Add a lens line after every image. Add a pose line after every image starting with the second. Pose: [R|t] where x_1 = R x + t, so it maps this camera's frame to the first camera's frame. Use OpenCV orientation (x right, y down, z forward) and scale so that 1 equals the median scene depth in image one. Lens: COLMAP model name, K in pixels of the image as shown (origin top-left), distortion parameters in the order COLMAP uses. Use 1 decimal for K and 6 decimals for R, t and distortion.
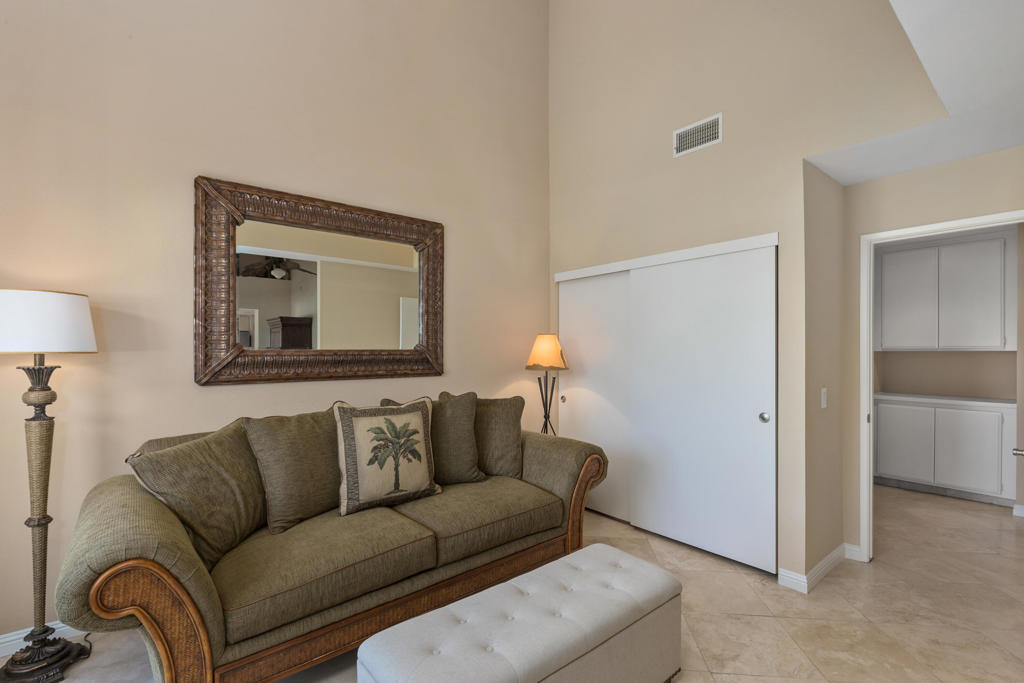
lens RADIAL K [[467.9, 0, 519.1], [0, 467.9, 350.1], [0, 0, 1]] dist [0.002334, 0.000104]
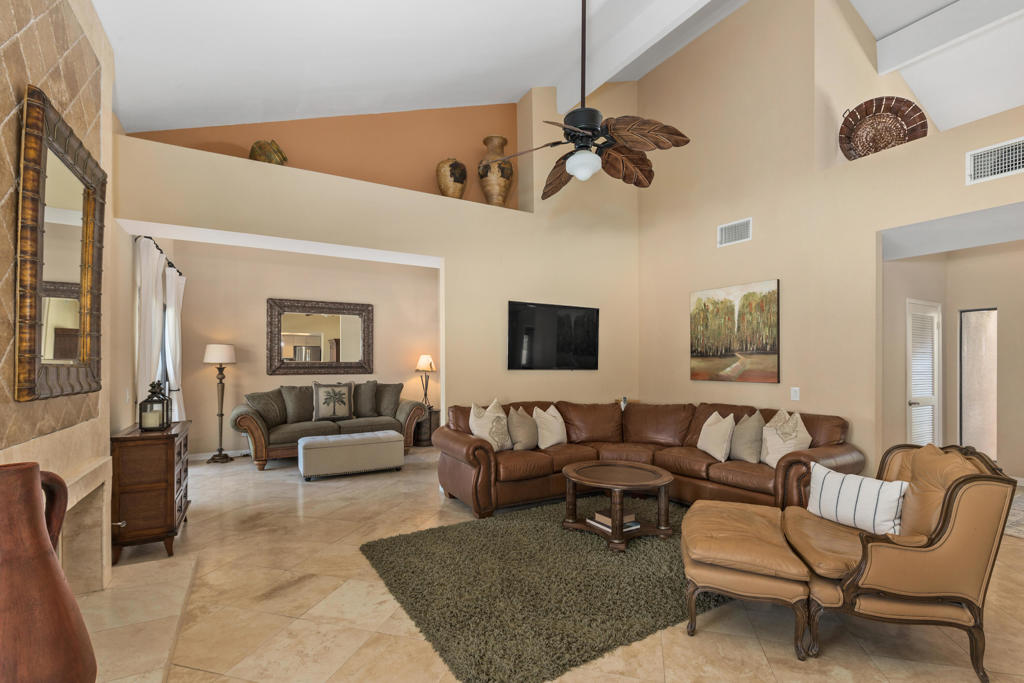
lens RADIAL K [[467.9, 0, 512.7], [0, 467.9, 359.8], [0, 0, 1]] dist [0.002334, 0.000104]
pose [[0.985101, 0.000831, -0.171976, 1.193078], [-0.001800, 0.999983, -0.005478, -0.001539], [0.171969, 0.005706, 0.985086, -1.445287]]
